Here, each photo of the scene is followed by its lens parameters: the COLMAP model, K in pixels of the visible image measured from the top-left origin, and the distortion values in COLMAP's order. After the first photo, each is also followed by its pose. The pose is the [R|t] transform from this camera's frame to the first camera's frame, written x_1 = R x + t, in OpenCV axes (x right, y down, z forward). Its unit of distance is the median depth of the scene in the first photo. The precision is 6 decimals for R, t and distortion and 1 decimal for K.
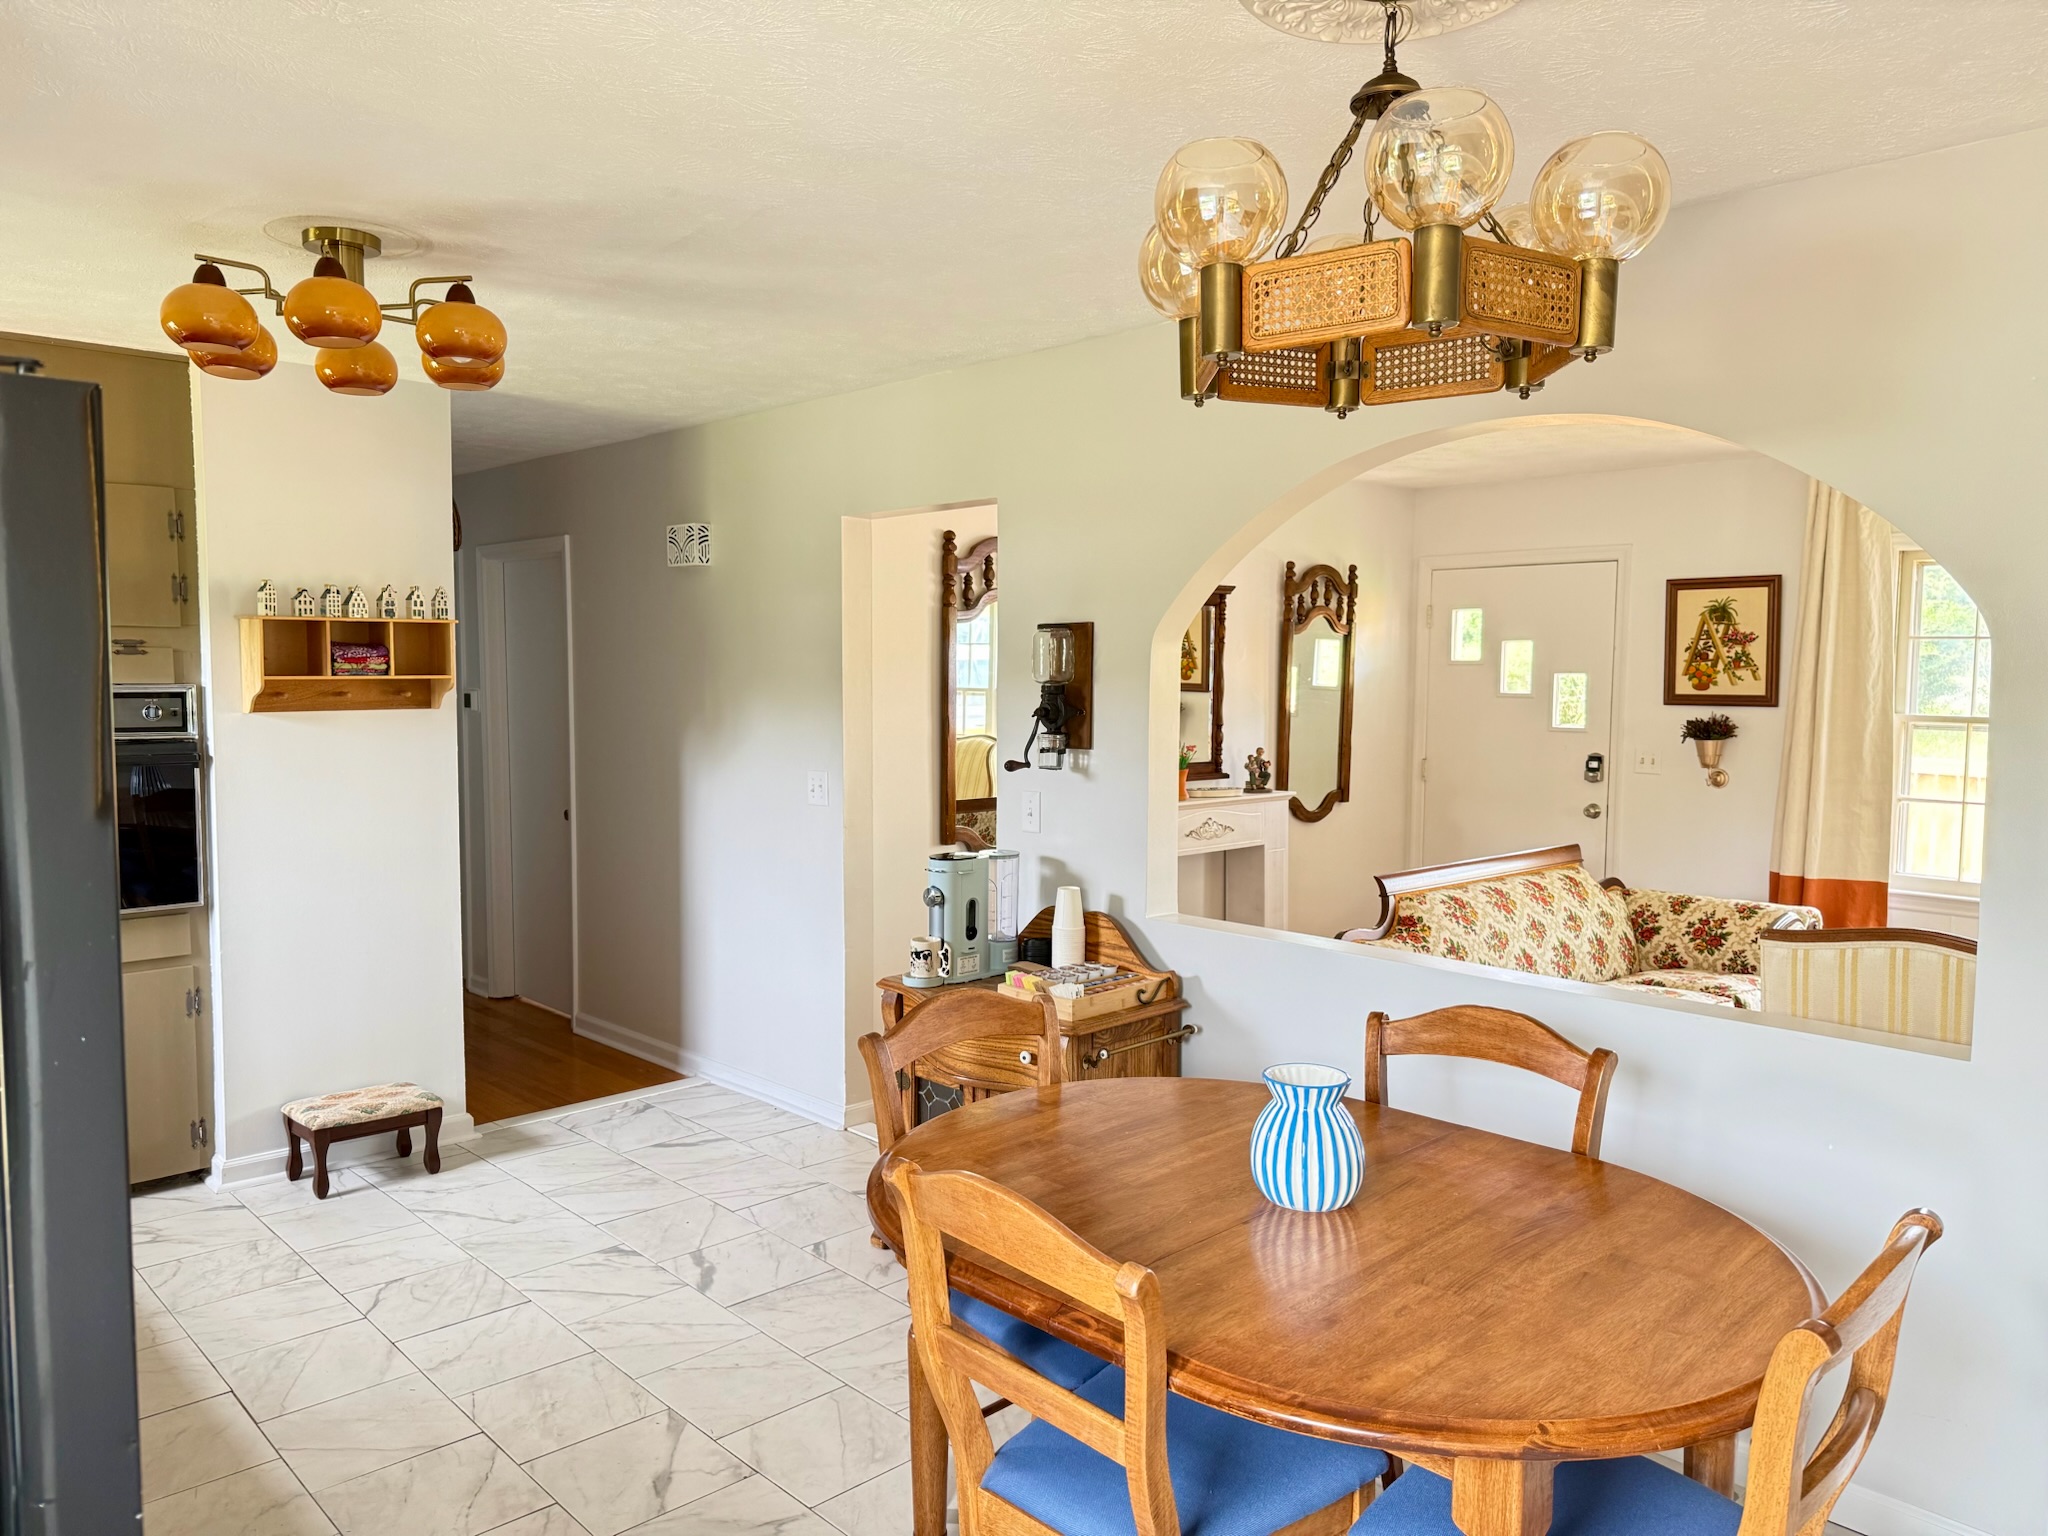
lens RADIAL K [[1431.5, 0, 1018.8], [0, 1431.5, 757.7], [0, 0, 1]] dist [0.021400, -0.012008]
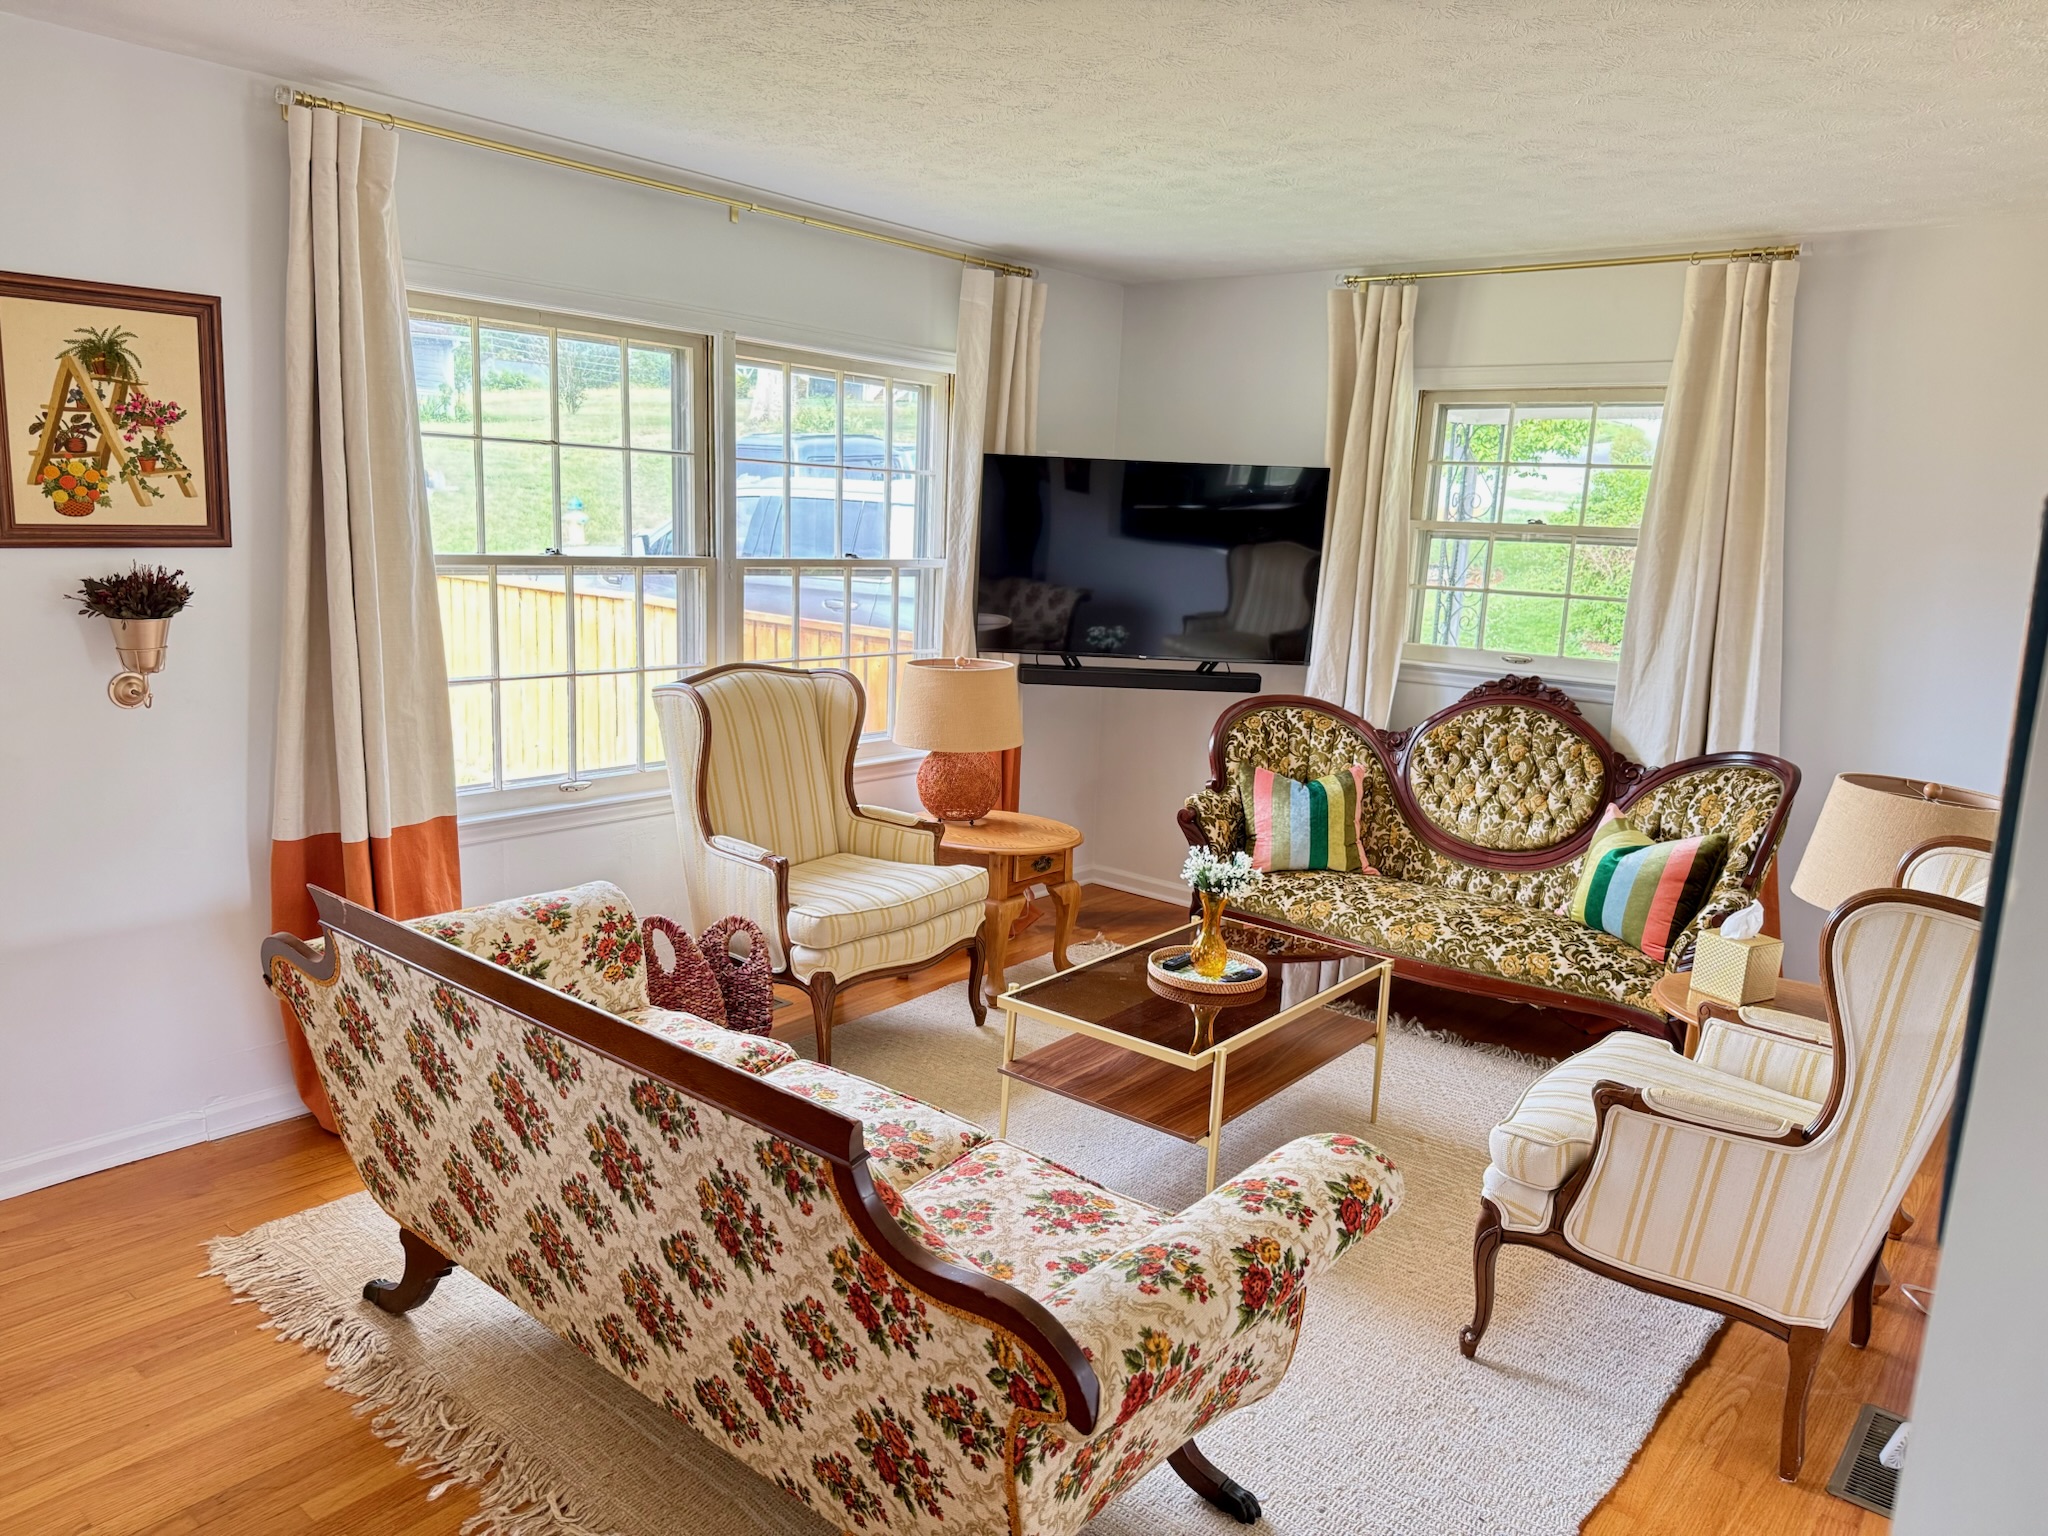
lens RADIAL K [[1431.5, 0, 1020.3], [0, 1431.5, 761.7], [0, 0, 1]] dist [0.021400, -0.012008]
pose [[-0.114044, -0.187816, 0.975561, -0.056812], [0.022454, 0.981229, 0.191532, -0.051944], [-0.993222, 0.043749, -0.107686, 0.742328]]
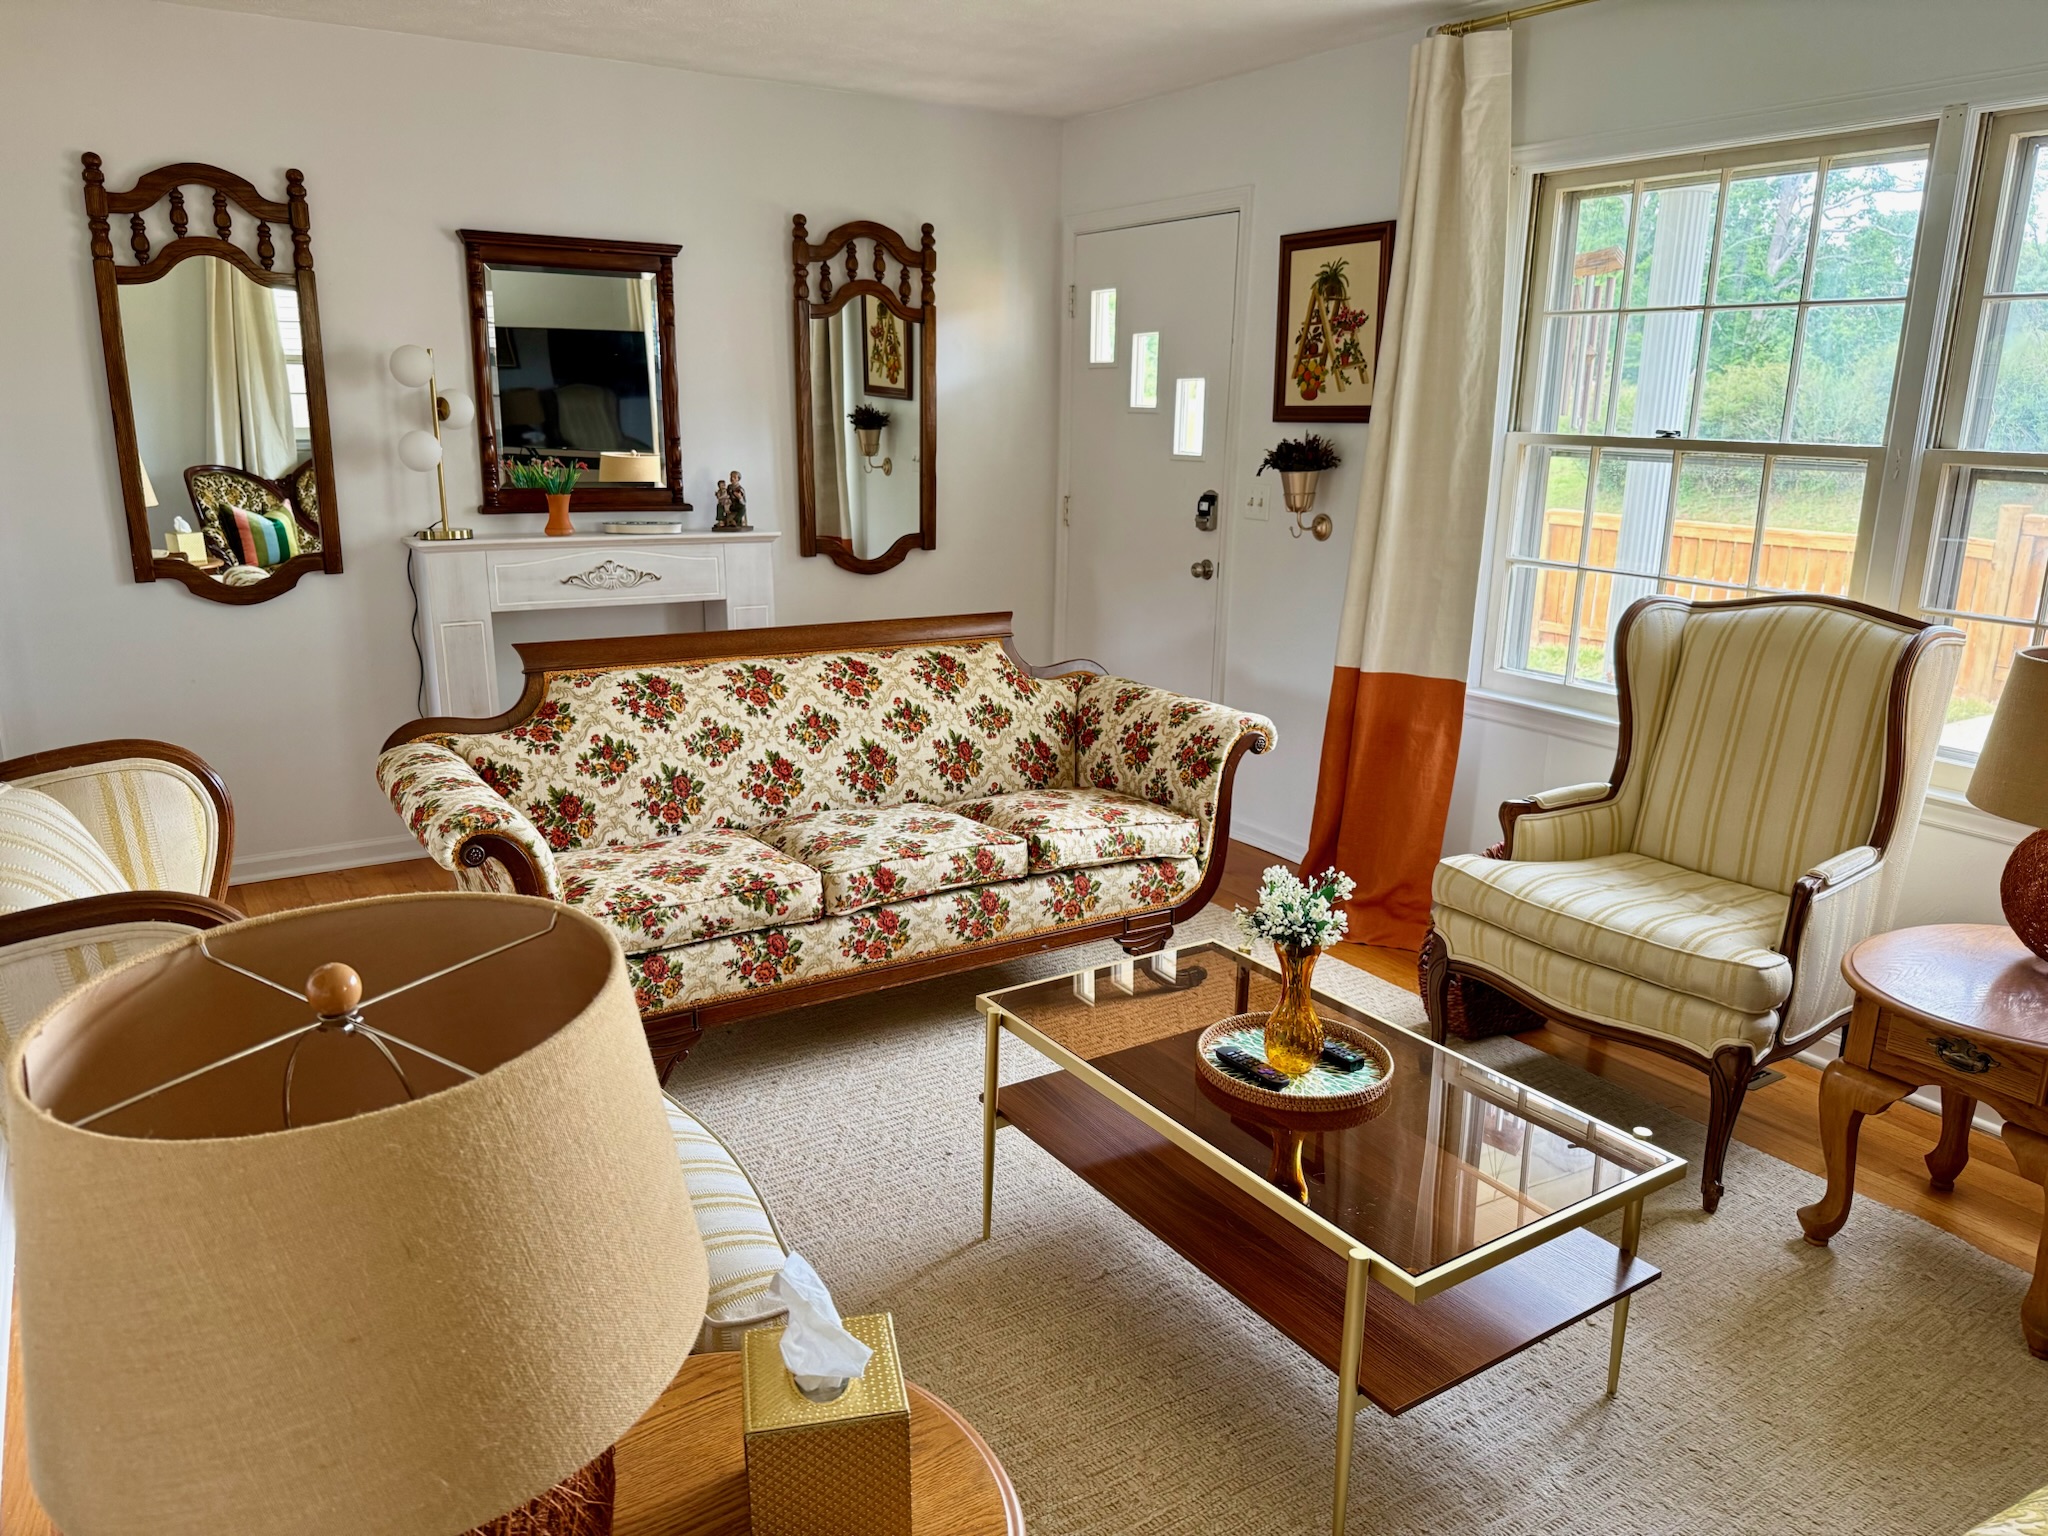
lens RADIAL K [[1431.5, 0, 1033.9], [0, 1431.5, 809.2], [0, 0, 1]] dist [0.021400, -0.012008]
pose [[0.985226, 0.057130, -0.161446, 0.469922], [-0.023066, 0.978394, 0.205460, 0.008351], [0.169696, -0.198701, 0.965257, 0.256955]]
